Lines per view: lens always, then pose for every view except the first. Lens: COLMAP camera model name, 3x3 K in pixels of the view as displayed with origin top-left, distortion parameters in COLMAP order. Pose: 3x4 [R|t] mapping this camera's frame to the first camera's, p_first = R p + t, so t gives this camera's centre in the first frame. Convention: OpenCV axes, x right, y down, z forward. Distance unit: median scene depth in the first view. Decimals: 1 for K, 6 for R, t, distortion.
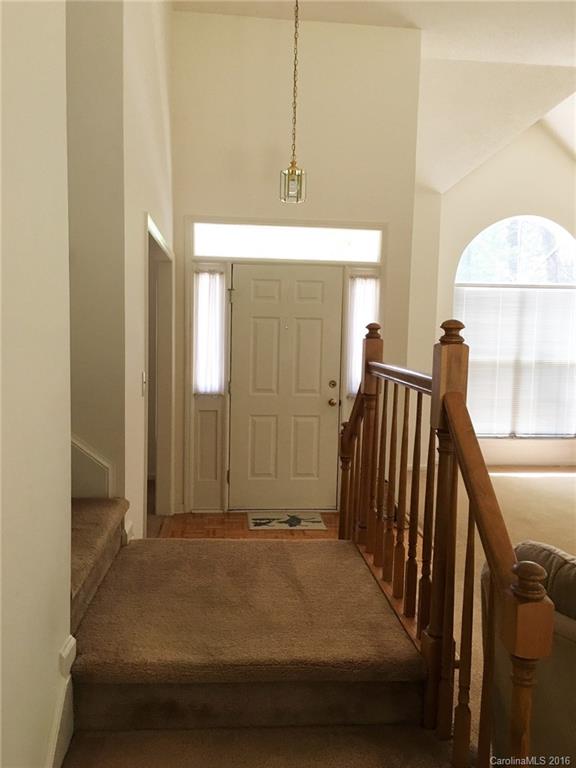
lens RADIAL K [[645.0, 0, 286.2], [0, 645.0, 385.1], [0, 0, 1]] dist [0.074073, -0.098503]
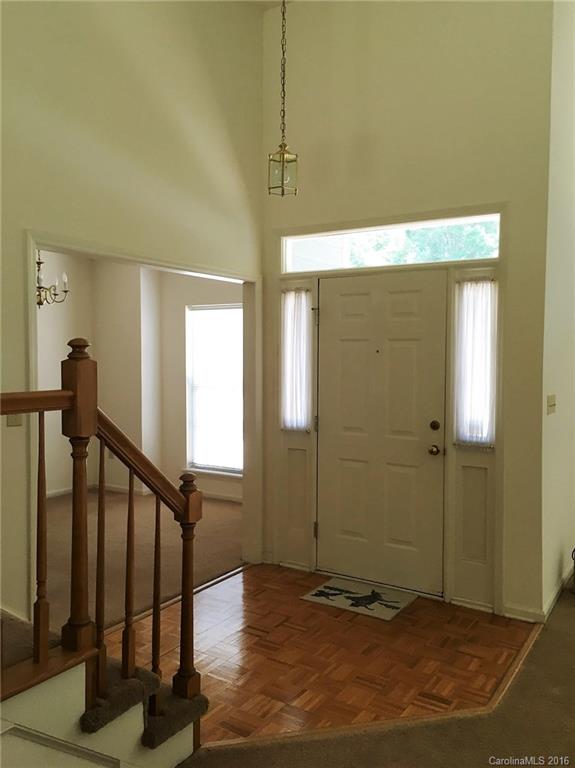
lens RADIAL K [[645.0, 0, 287.4], [0, 645.0, 383.8], [0, 0, 1]] dist [0.074073, -0.098503]
pose [[0.792360, 0.010997, -0.609954, 0.398765], [-0.042665, 0.998388, -0.037425, -0.014984], [0.608560, 0.055678, 0.791552, 0.302239]]
